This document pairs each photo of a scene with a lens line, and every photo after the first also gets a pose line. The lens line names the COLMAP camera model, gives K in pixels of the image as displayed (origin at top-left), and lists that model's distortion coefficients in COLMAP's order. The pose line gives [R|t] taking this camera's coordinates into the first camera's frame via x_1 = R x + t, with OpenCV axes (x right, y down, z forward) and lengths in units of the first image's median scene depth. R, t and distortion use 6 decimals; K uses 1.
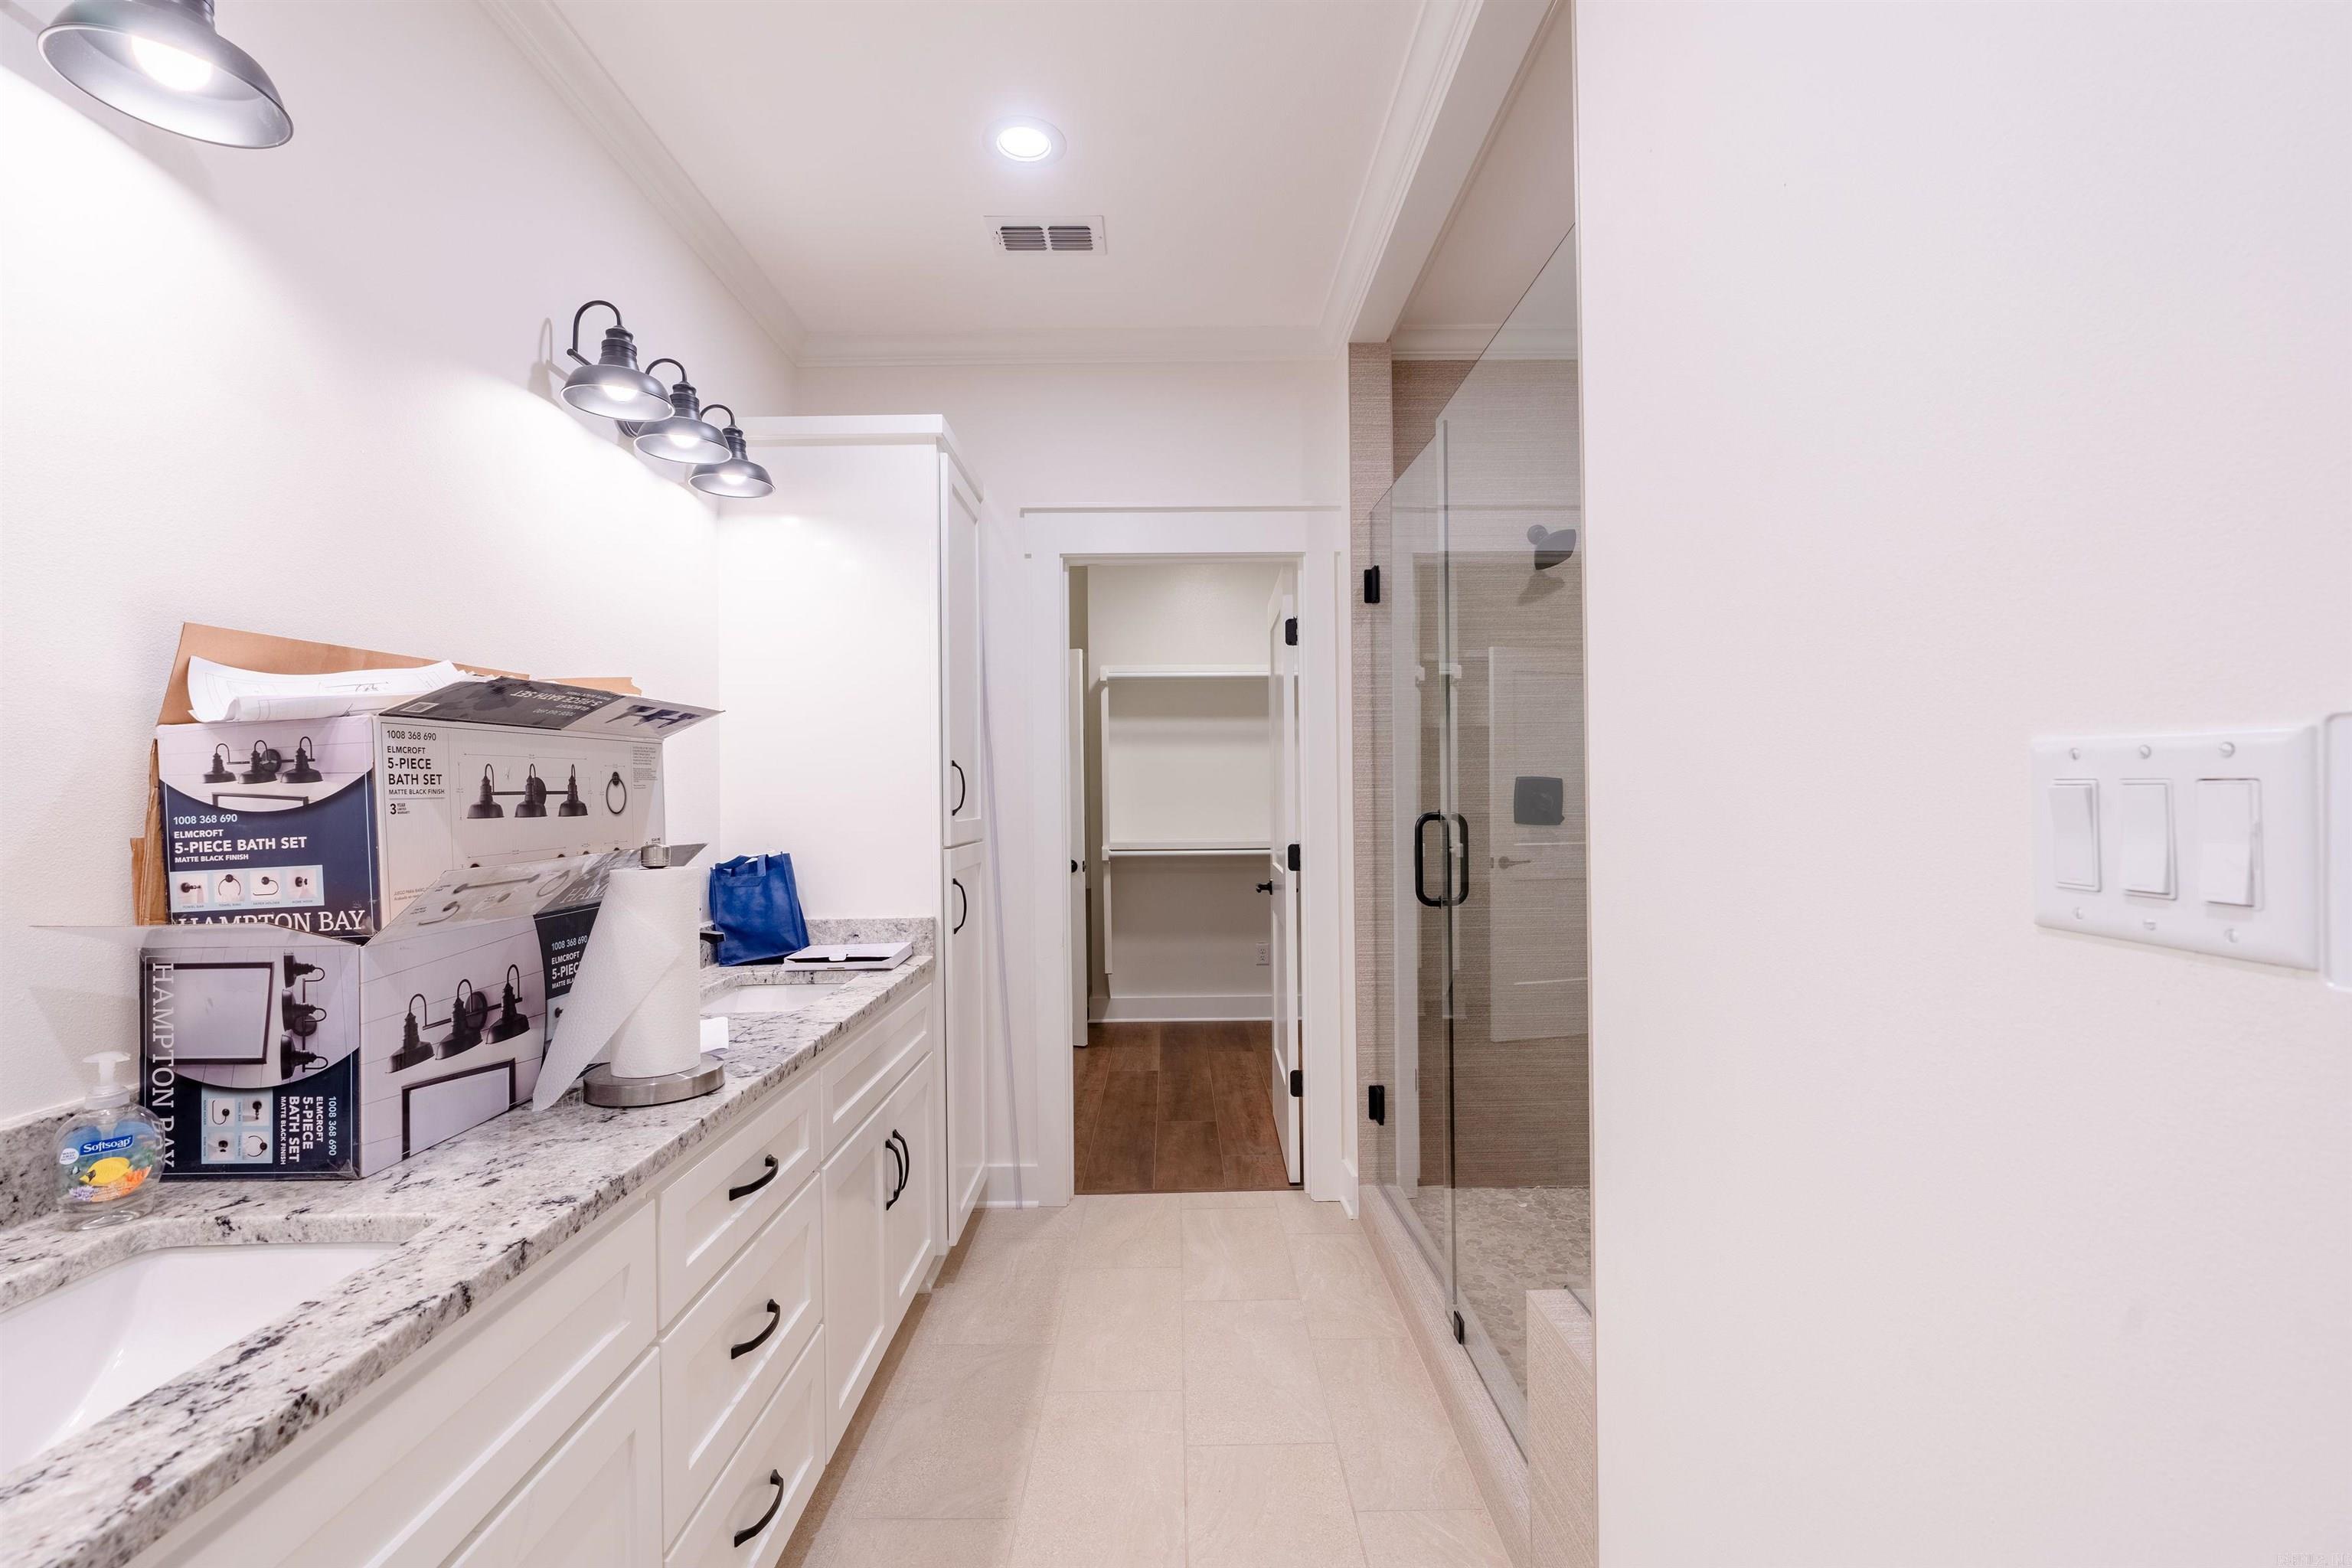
lens RADIAL K [[1058.1, 0, 1178.8], [0, 1058.1, 783.3], [0, 0, 1]] dist [-0.011328, 0.004360]
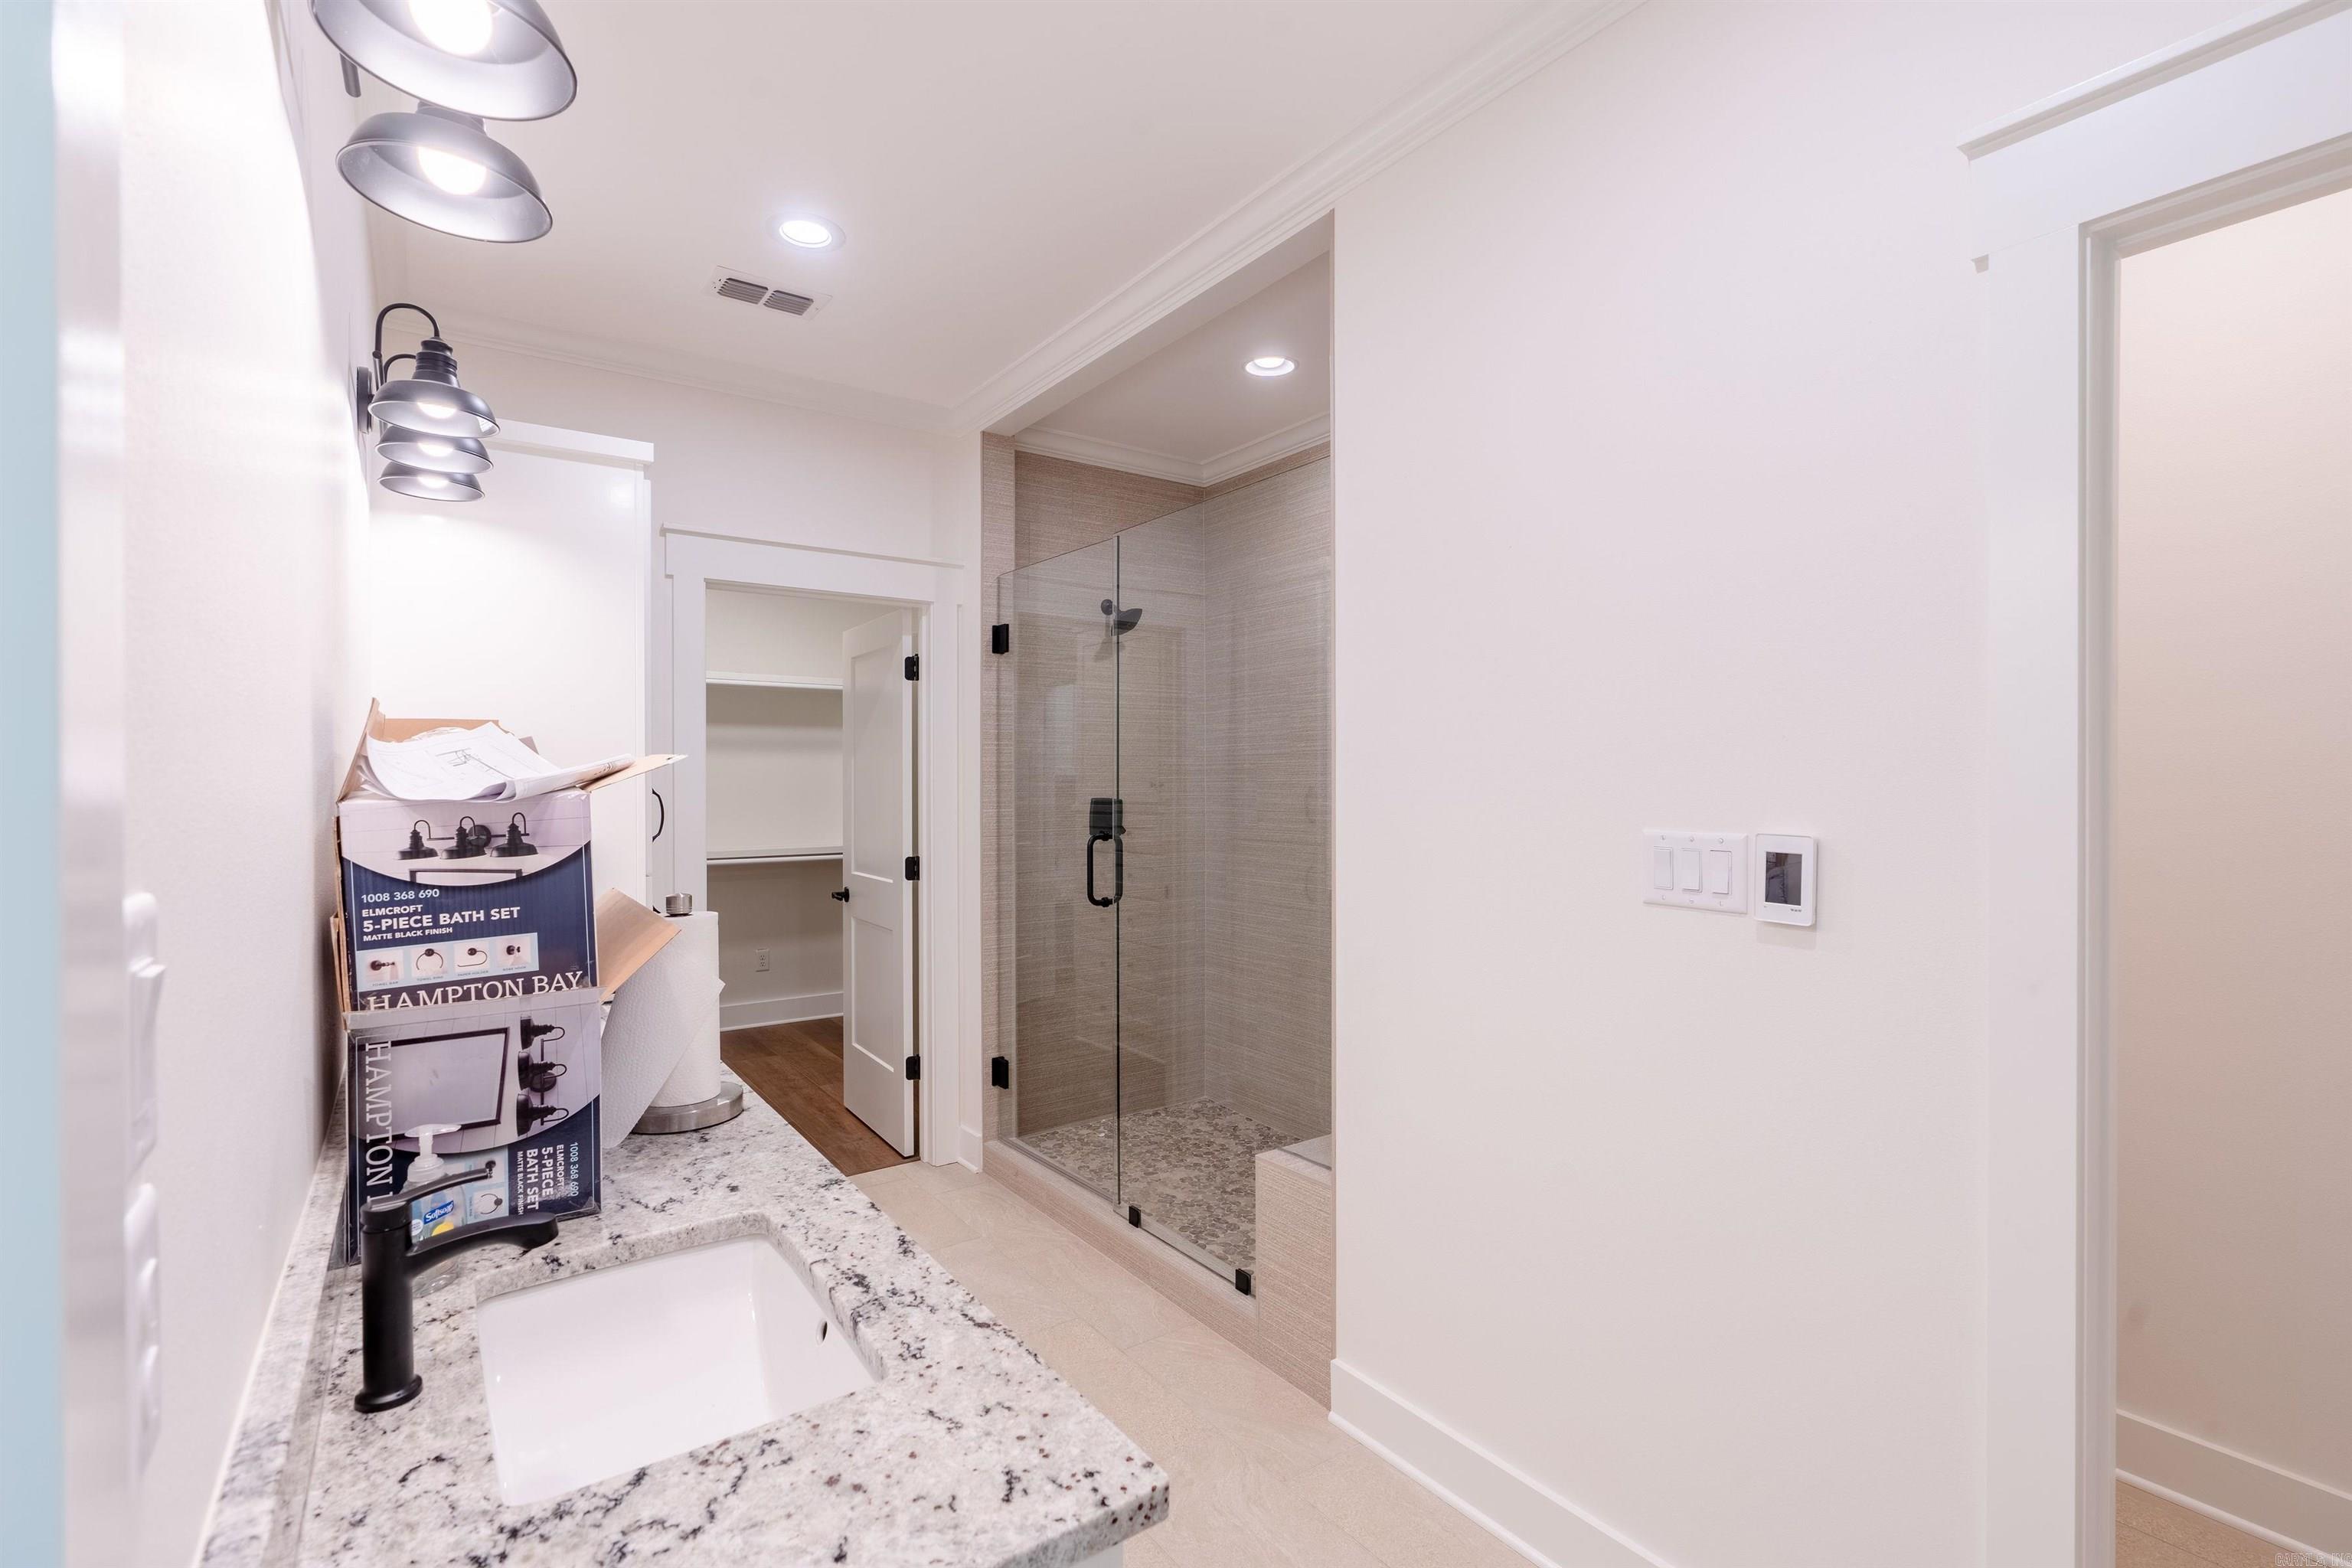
lens RADIAL K [[1058.1, 0, 1178.8], [0, 1058.1, 783.3], [0, 0, 1]] dist [-0.011328, 0.004360]
pose [[0.817348, 0.007325, 0.576098, -0.898903], [-0.012478, 0.999910, 0.004989, -0.087505], [-0.576009, -0.011266, 0.817366, -0.249391]]
